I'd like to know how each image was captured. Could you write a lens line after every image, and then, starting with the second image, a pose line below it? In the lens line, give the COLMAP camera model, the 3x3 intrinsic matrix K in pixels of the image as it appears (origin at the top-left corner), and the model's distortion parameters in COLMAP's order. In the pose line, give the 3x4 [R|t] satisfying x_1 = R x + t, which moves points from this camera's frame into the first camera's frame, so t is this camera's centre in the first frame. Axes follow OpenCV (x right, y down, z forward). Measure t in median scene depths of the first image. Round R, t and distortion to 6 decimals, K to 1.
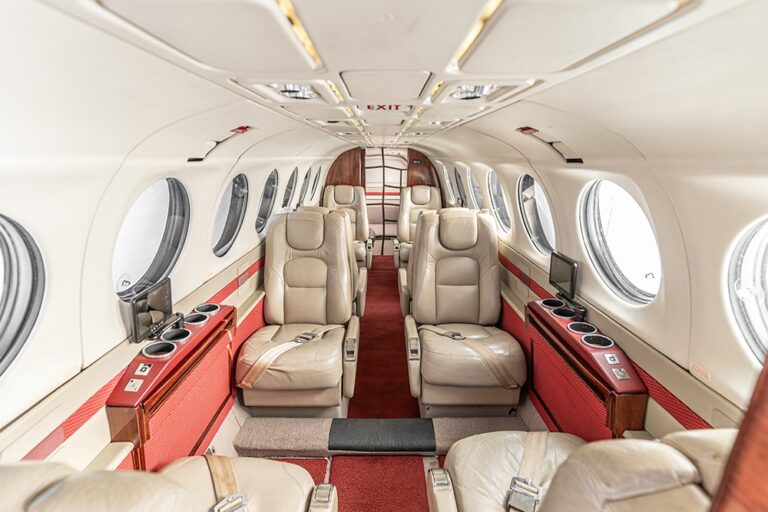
lens RADIAL K [[370.5, 0, 384.3], [0, 370.5, 249.6], [0, 0, 1]] dist [0.012048, -0.000188]
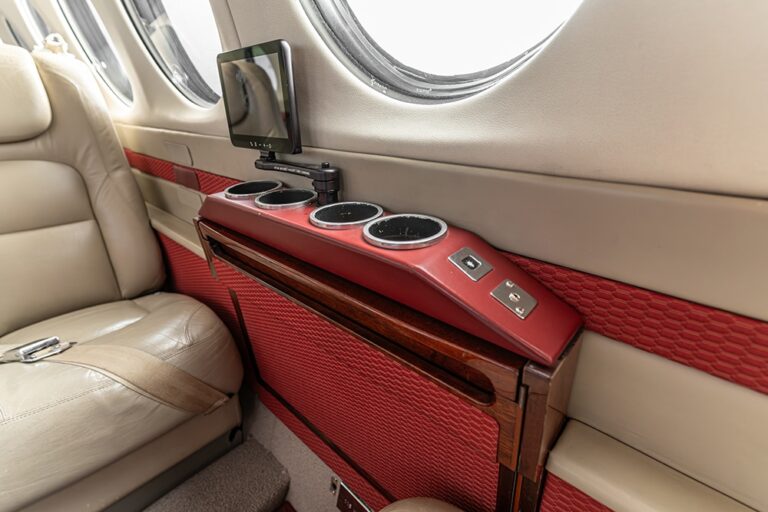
lens RADIAL K [[370.5, 0, 384.3], [0, 370.5, 249.6], [0, 0, 1]] dist [0.012048, -0.000188]
pose [[0.687170, -0.275319, 0.672307, 0.227646], [0.183868, 0.961190, 0.205687, 0.131070], [-0.702844, -0.017726, 0.711123, 0.531696]]
